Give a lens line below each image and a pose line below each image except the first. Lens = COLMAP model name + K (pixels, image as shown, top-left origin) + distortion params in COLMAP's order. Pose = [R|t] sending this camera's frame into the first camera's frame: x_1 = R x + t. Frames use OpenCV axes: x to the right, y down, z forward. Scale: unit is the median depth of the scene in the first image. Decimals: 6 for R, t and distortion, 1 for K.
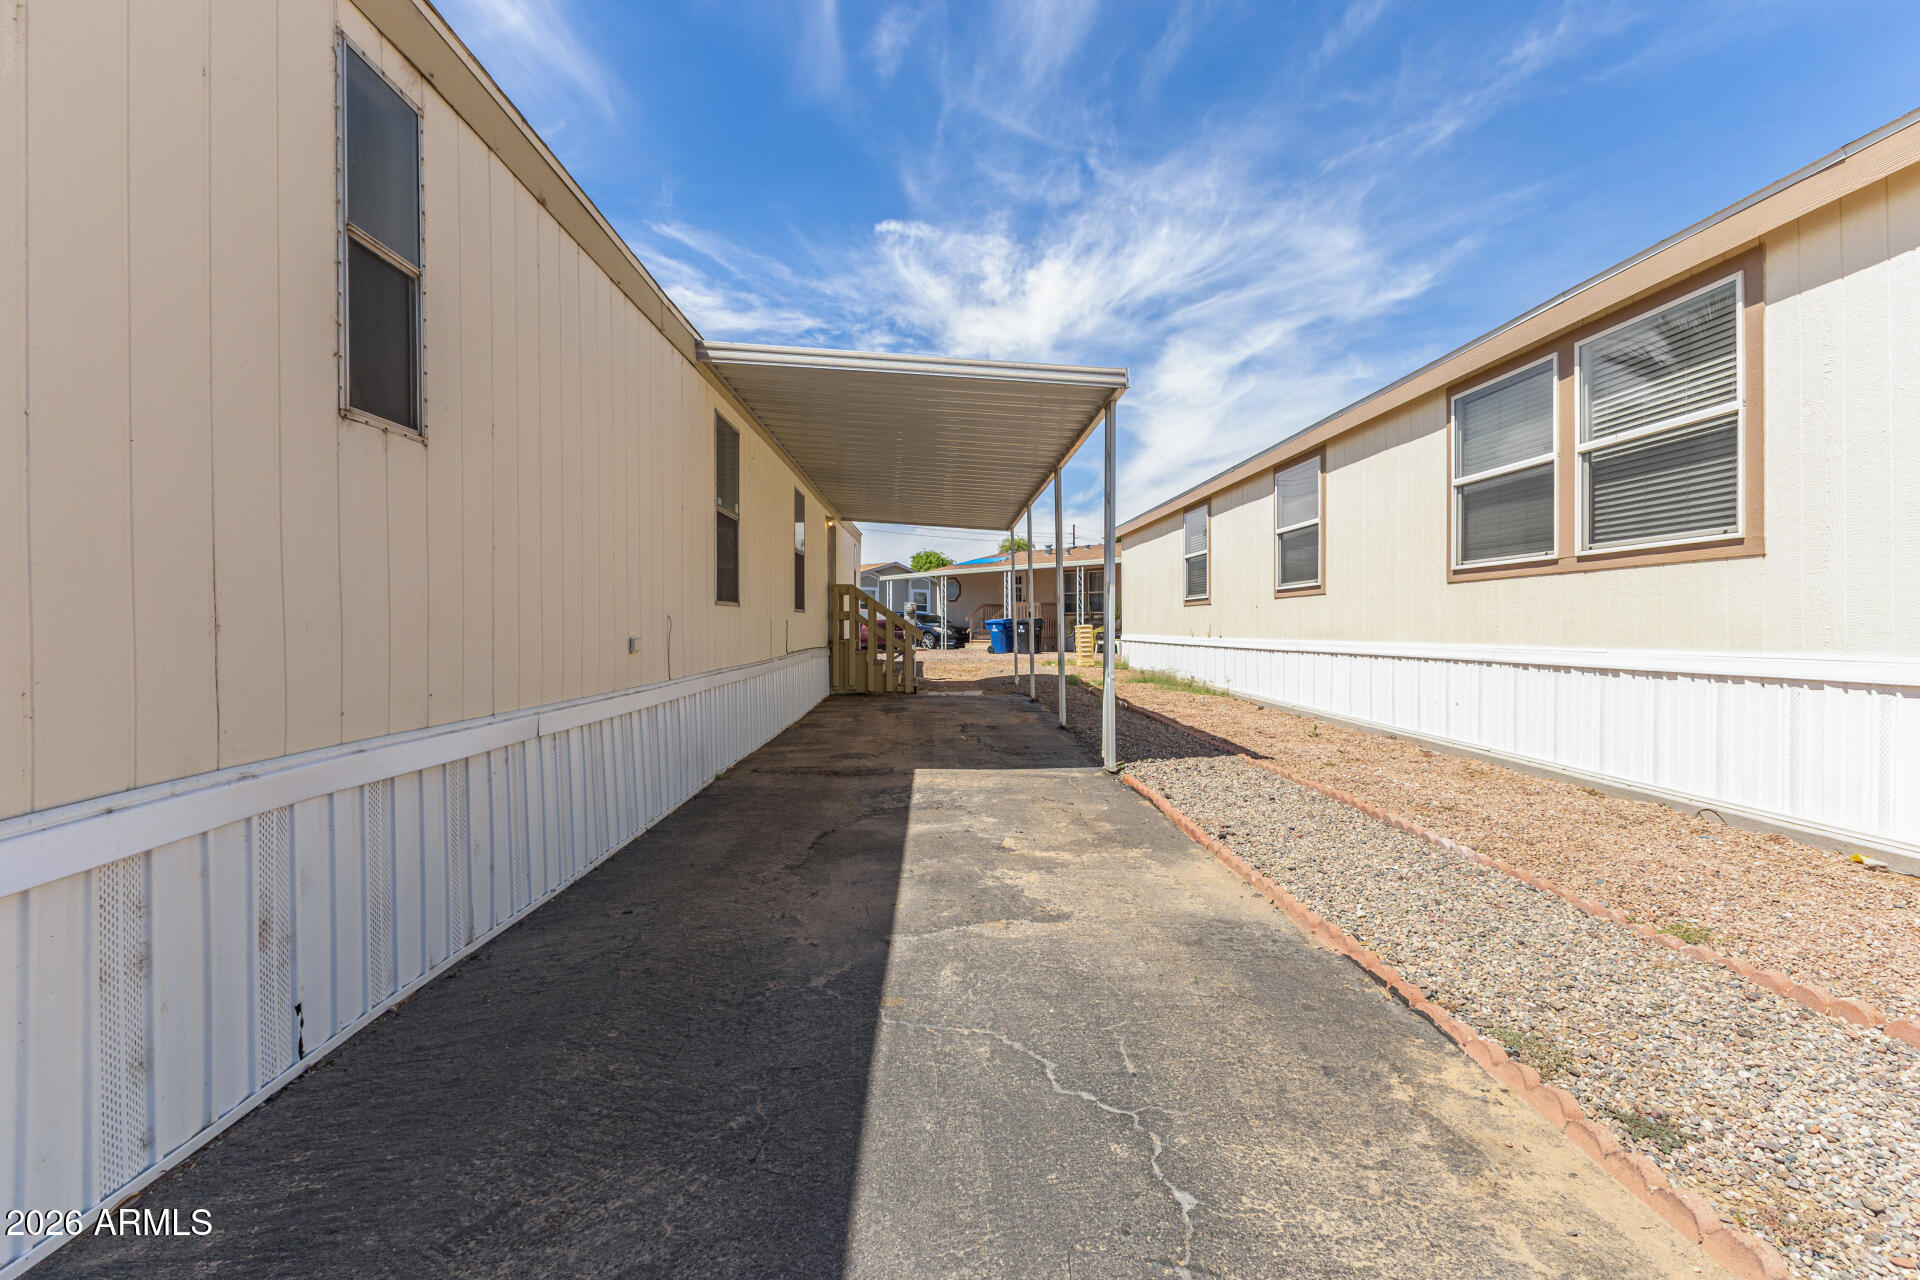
lens RADIAL K [[821.7, 0, 961.9], [0, 821.7, 624.2], [0, 0, 1]] dist [0.007472, -0.000548]
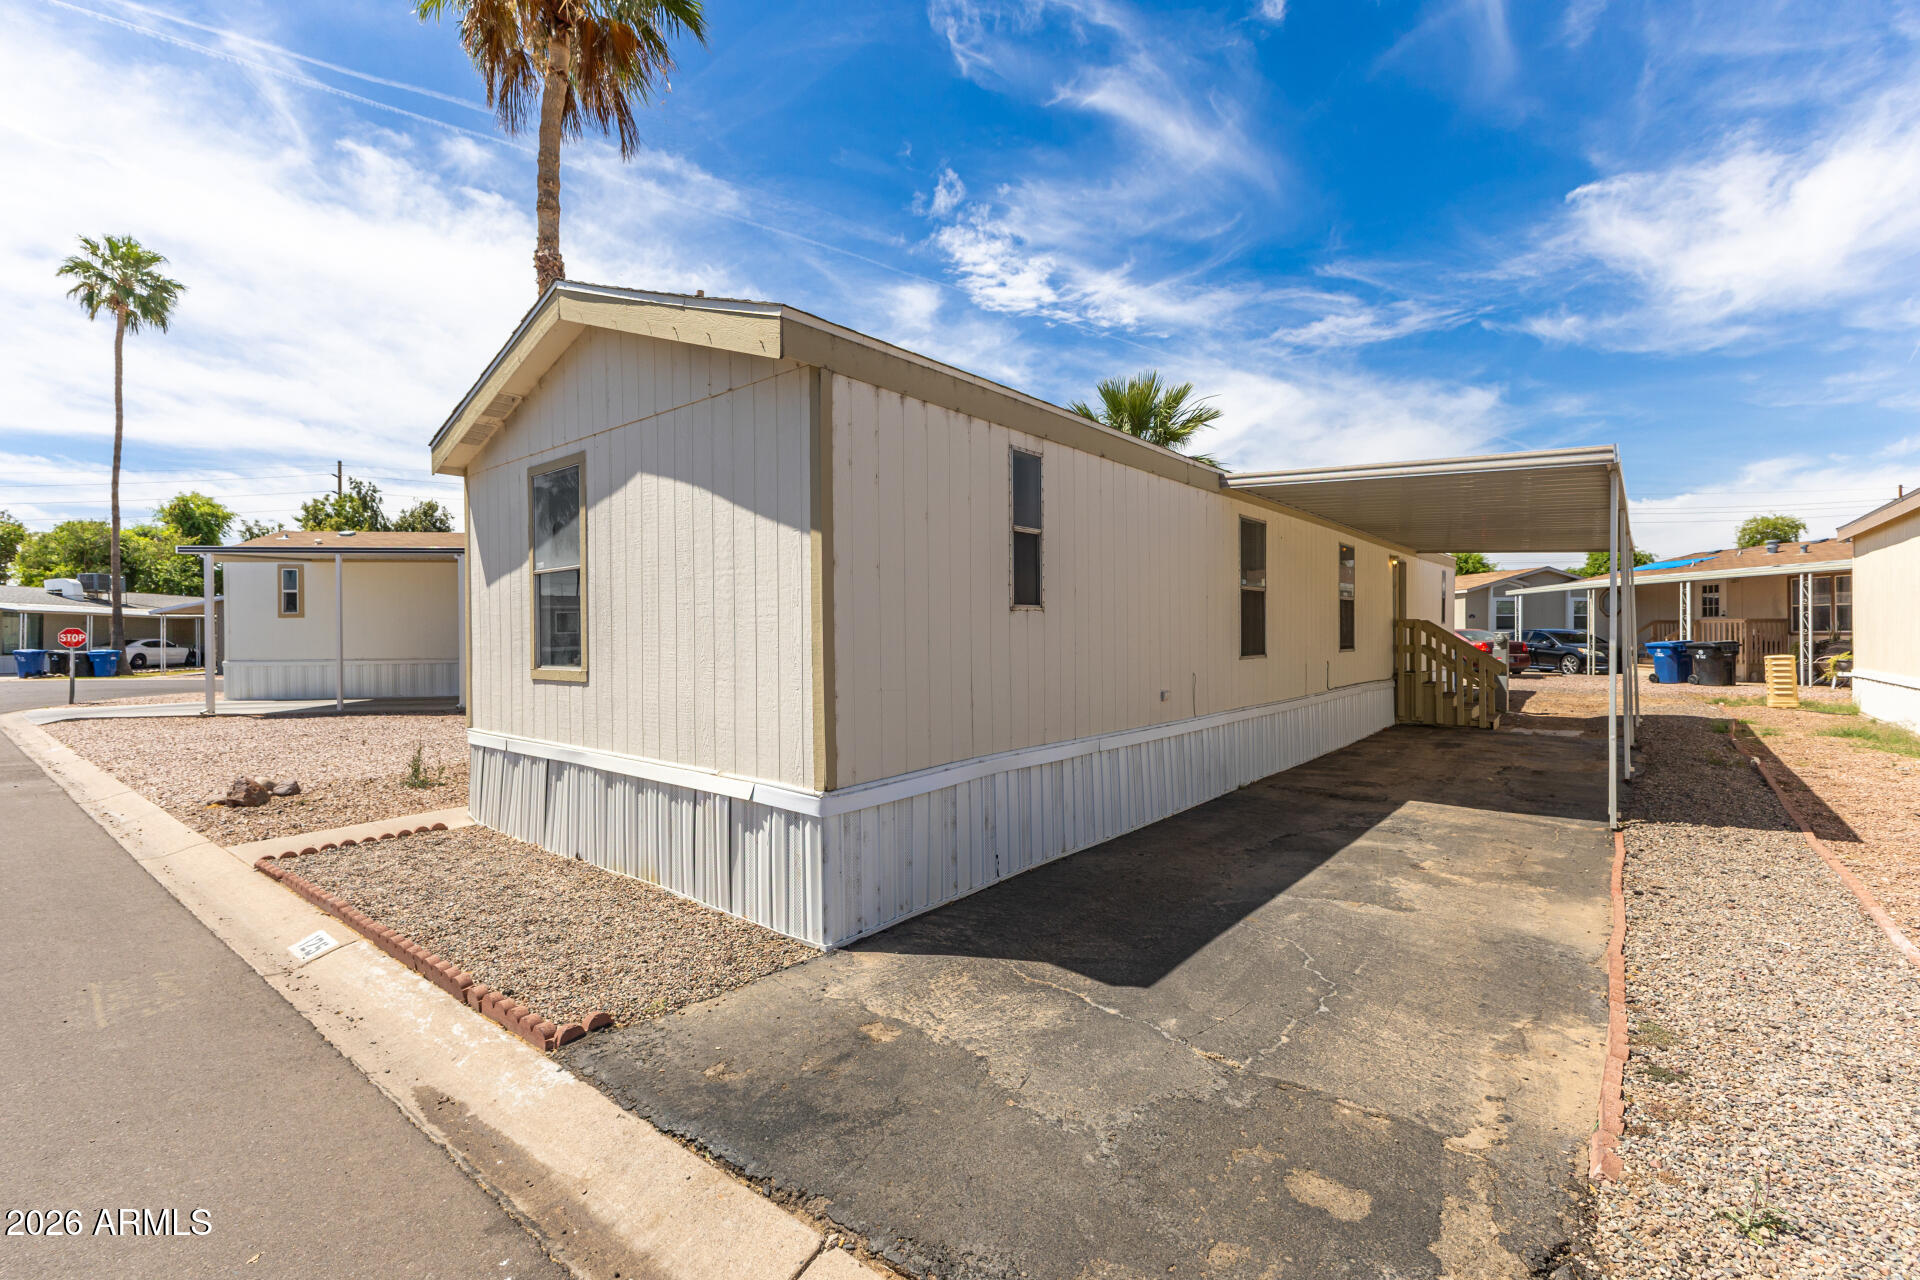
lens RADIAL K [[821.7, 0, 977.9], [0, 821.7, 649.4], [0, 0, 1]] dist [0.007472, -0.000548]
pose [[0.760023, 0.010490, -0.649812, 0.348884], [0.002731, 0.999809, 0.019334, -0.094294], [0.649891, -0.016469, 0.759849, -0.419072]]
